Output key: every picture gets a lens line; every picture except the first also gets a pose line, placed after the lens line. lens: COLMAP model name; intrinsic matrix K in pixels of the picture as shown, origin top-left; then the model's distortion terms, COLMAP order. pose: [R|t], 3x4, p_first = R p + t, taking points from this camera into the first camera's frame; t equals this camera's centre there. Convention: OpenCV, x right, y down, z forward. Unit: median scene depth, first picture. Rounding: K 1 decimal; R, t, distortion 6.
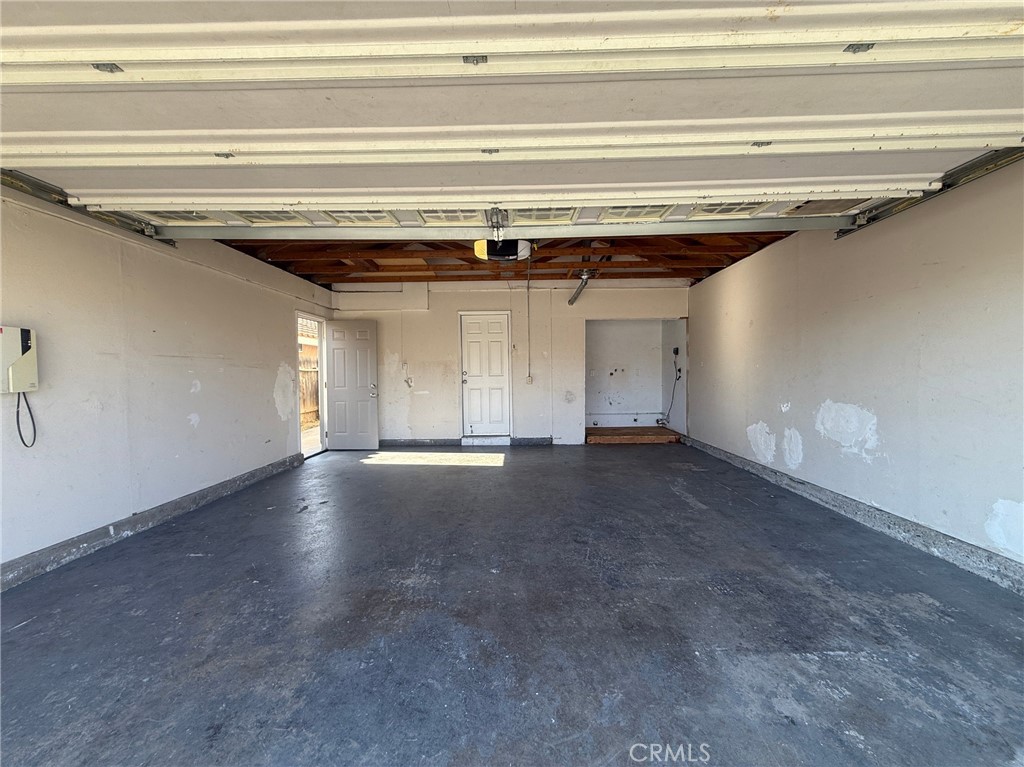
lens RADIAL K [[406.7, 0, 513.9], [0, 406.7, 381.2], [0, 0, 1]] dist [0.002433, 0.000257]
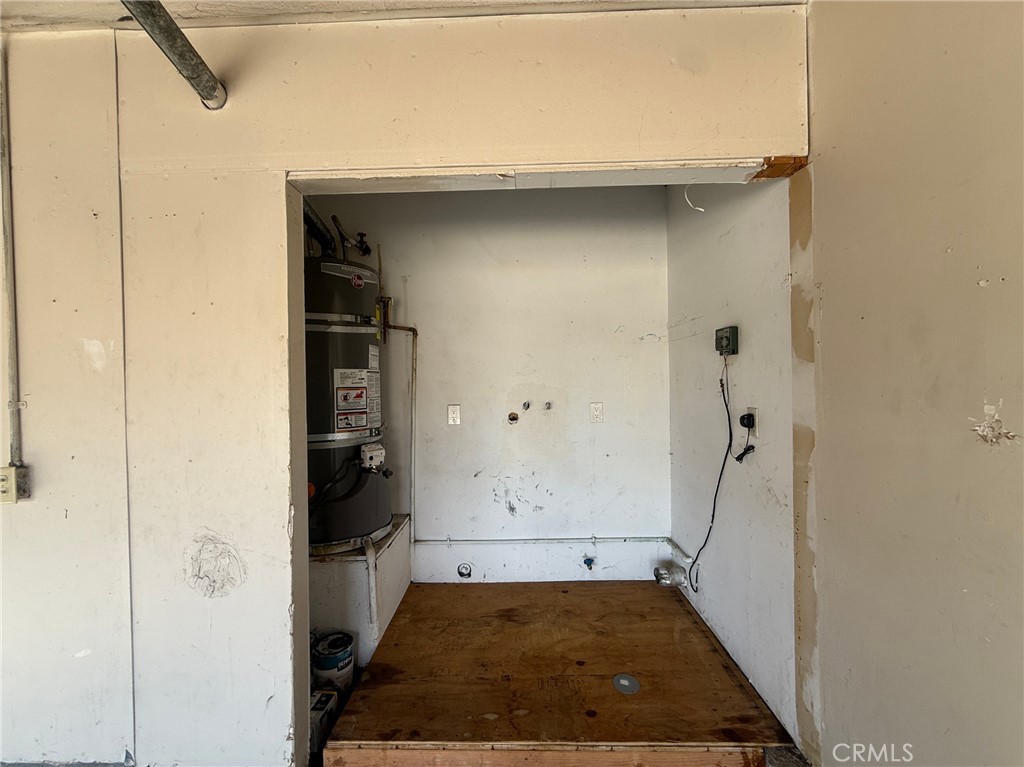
lens RADIAL K [[406.7, 0, 510.5], [0, 406.7, 381.7], [0, 0, 1]] dist [0.002433, 0.000257]
pose [[0.999777, -0.004709, -0.020573, 0.245553], [0.004415, 0.999888, -0.014308, -0.041379], [0.020638, 0.014214, 0.999686, 0.680137]]
